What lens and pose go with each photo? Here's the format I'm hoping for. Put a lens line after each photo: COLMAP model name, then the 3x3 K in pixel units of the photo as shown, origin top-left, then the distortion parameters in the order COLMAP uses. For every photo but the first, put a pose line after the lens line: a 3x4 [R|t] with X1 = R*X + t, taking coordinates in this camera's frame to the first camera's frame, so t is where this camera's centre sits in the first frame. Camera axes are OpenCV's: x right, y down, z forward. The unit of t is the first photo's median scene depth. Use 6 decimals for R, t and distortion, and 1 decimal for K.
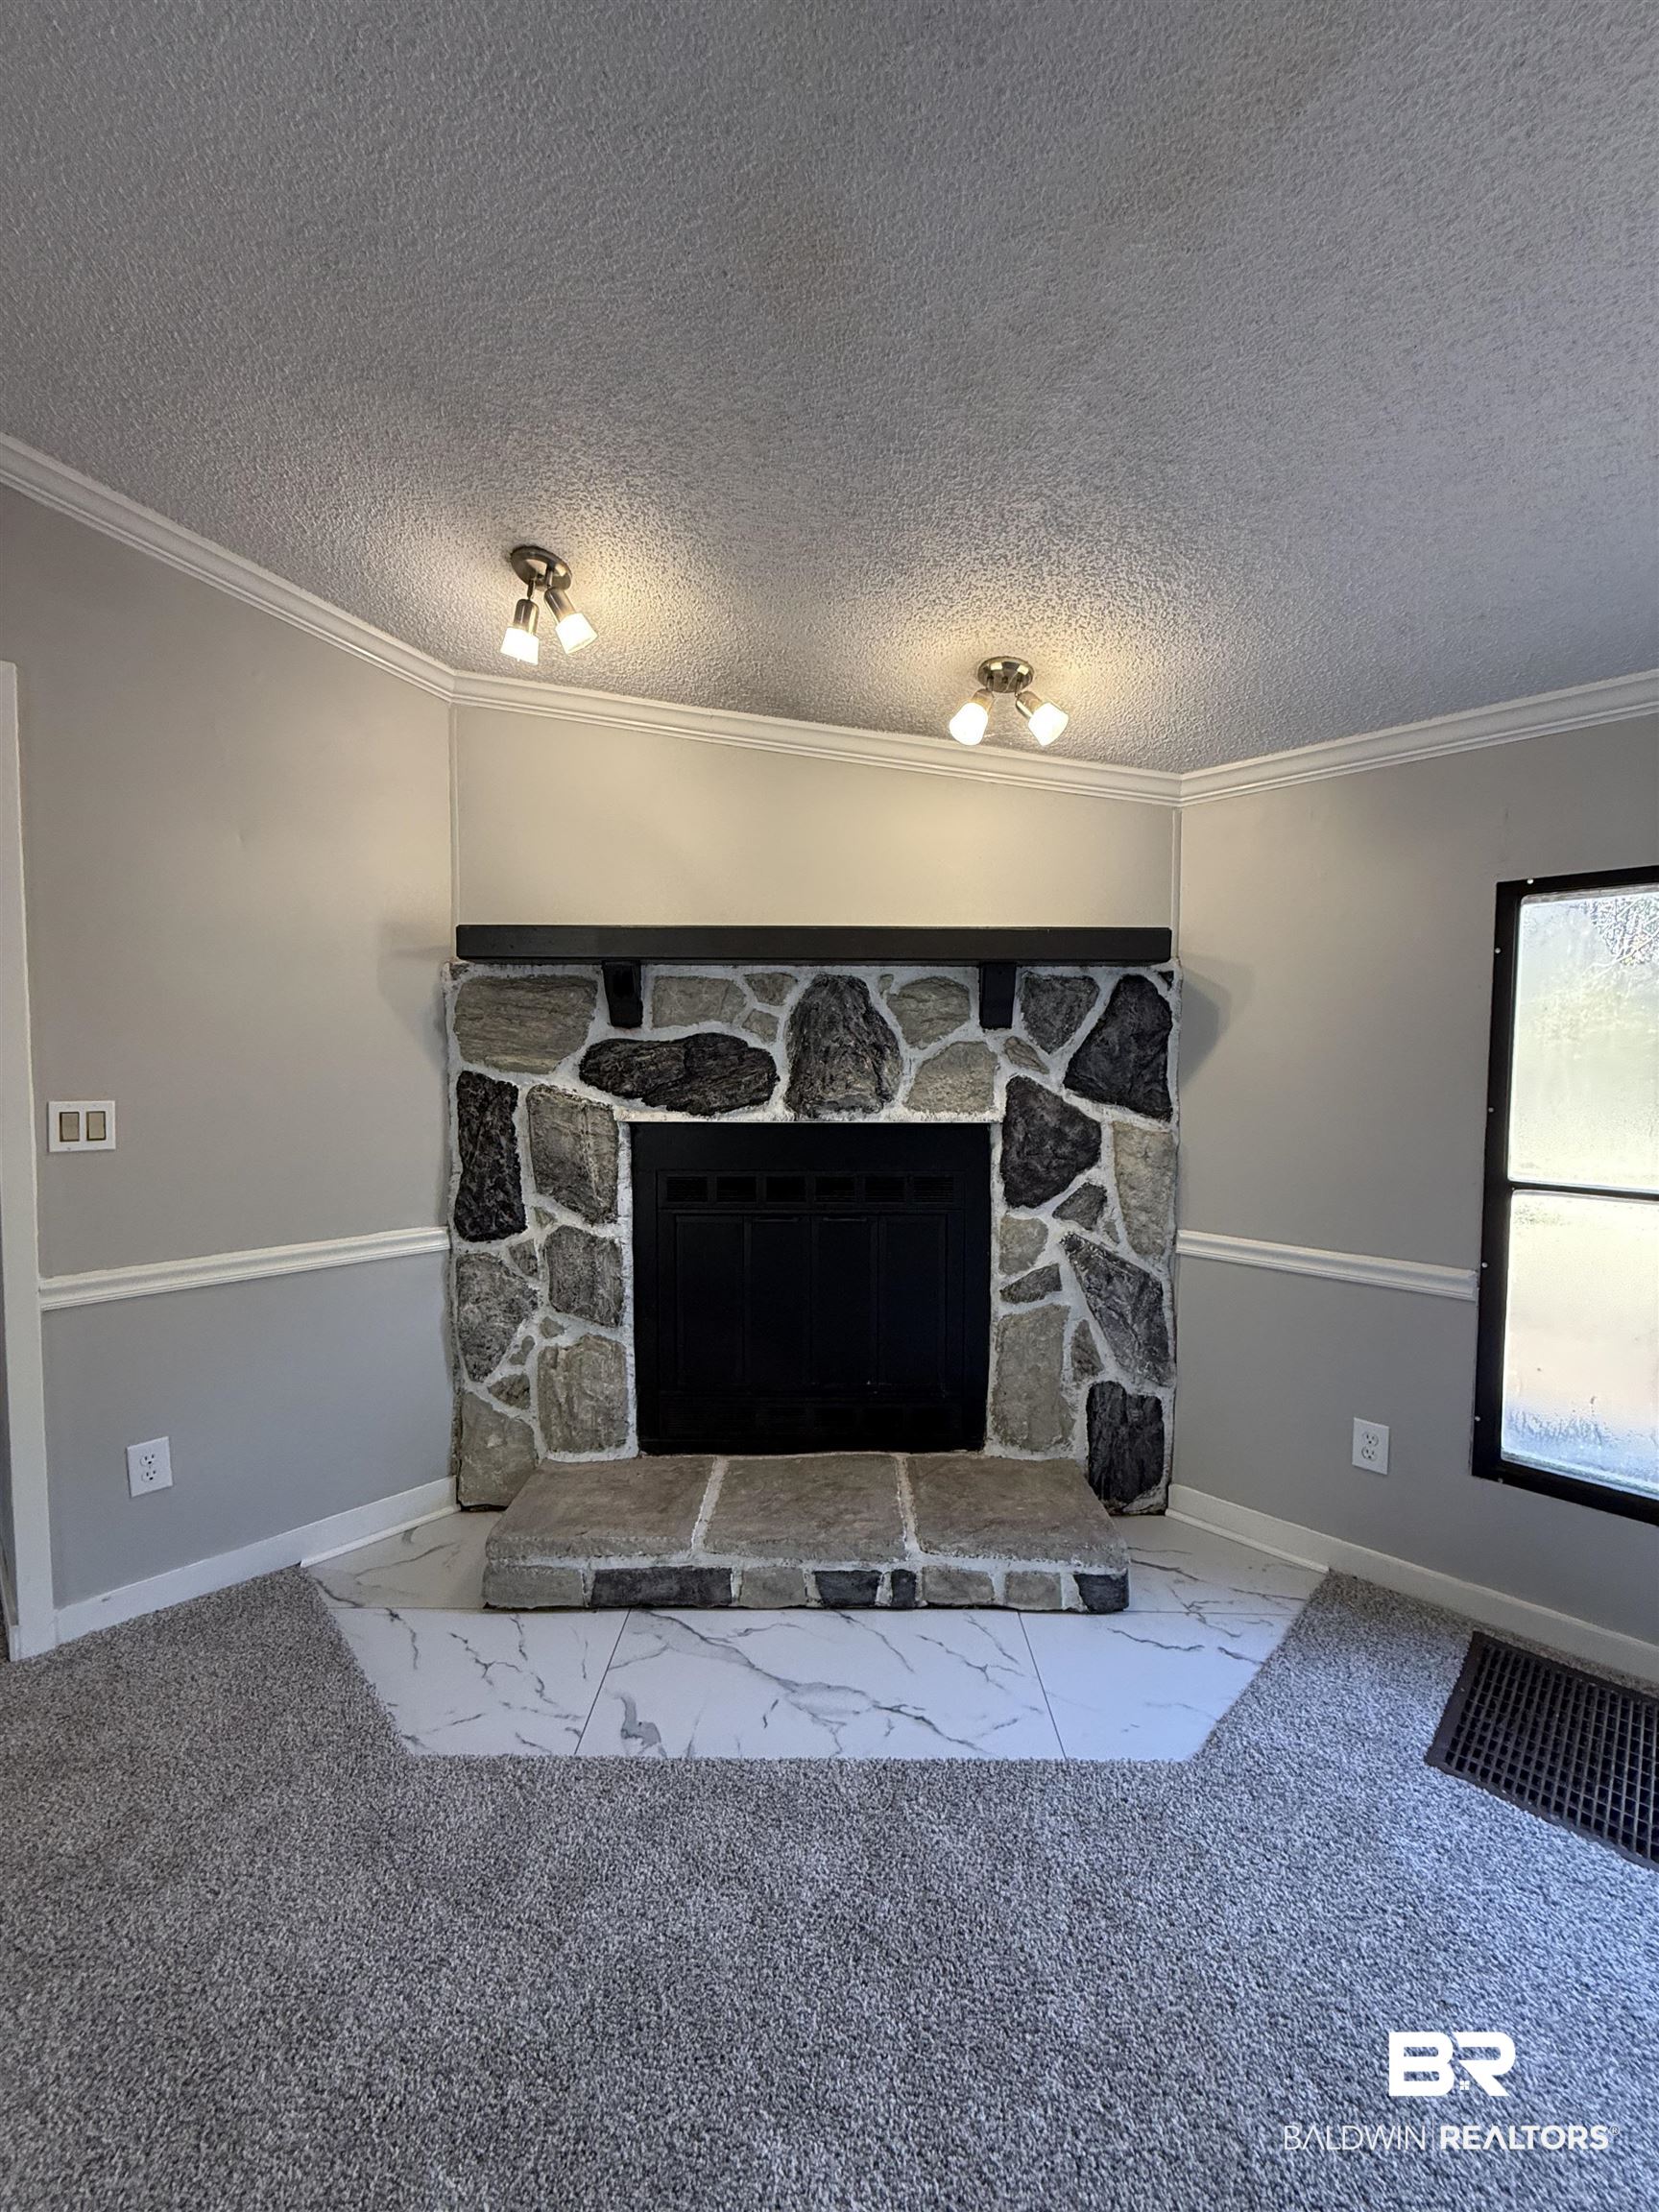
lens RADIAL K [[890.8, 0, 841.5], [0, 890.8, 1101.3], [0, 0, 1]] dist [-0.001868, 0.000075]
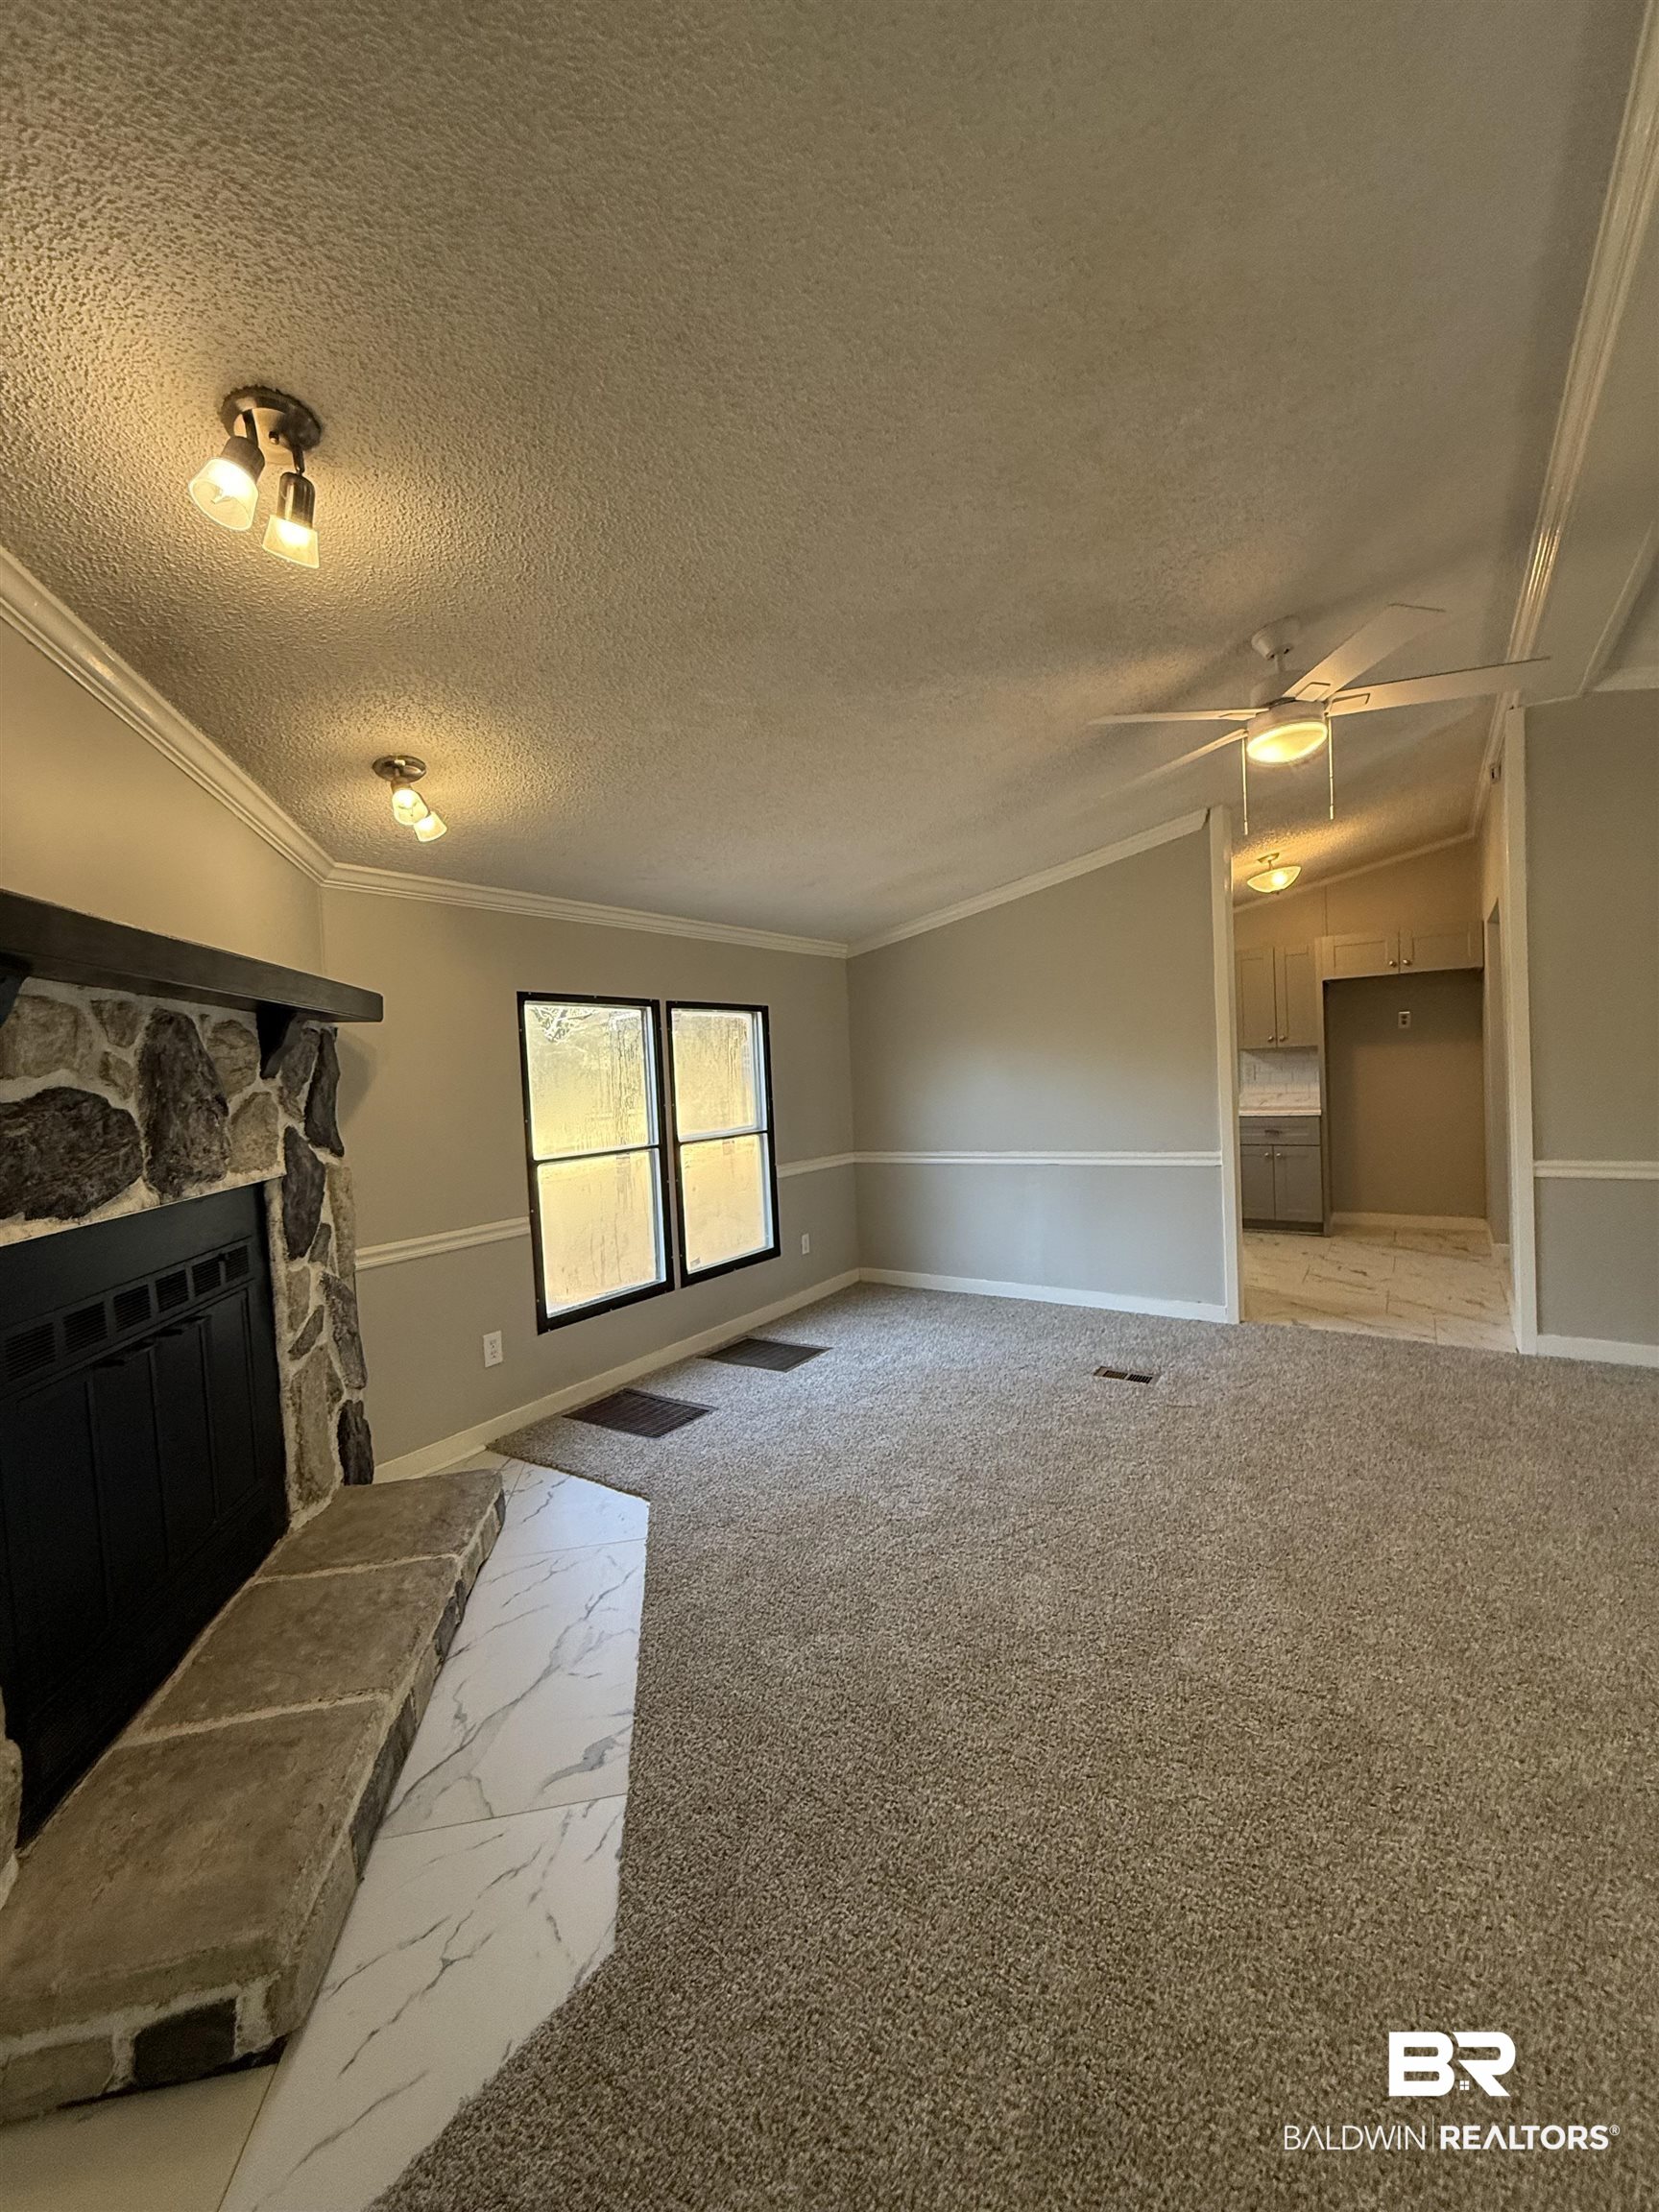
lens RADIAL K [[890.8, 0, 841.5], [0, 890.8, 1101.3], [0, 0, 1]] dist [-0.001868, 0.000075]
pose [[-0.186651, -0.032910, 0.981875, -0.876596], [0.090556, 0.994608, 0.050551, -0.049218], [-0.978244, 0.098350, -0.182665, 0.578027]]
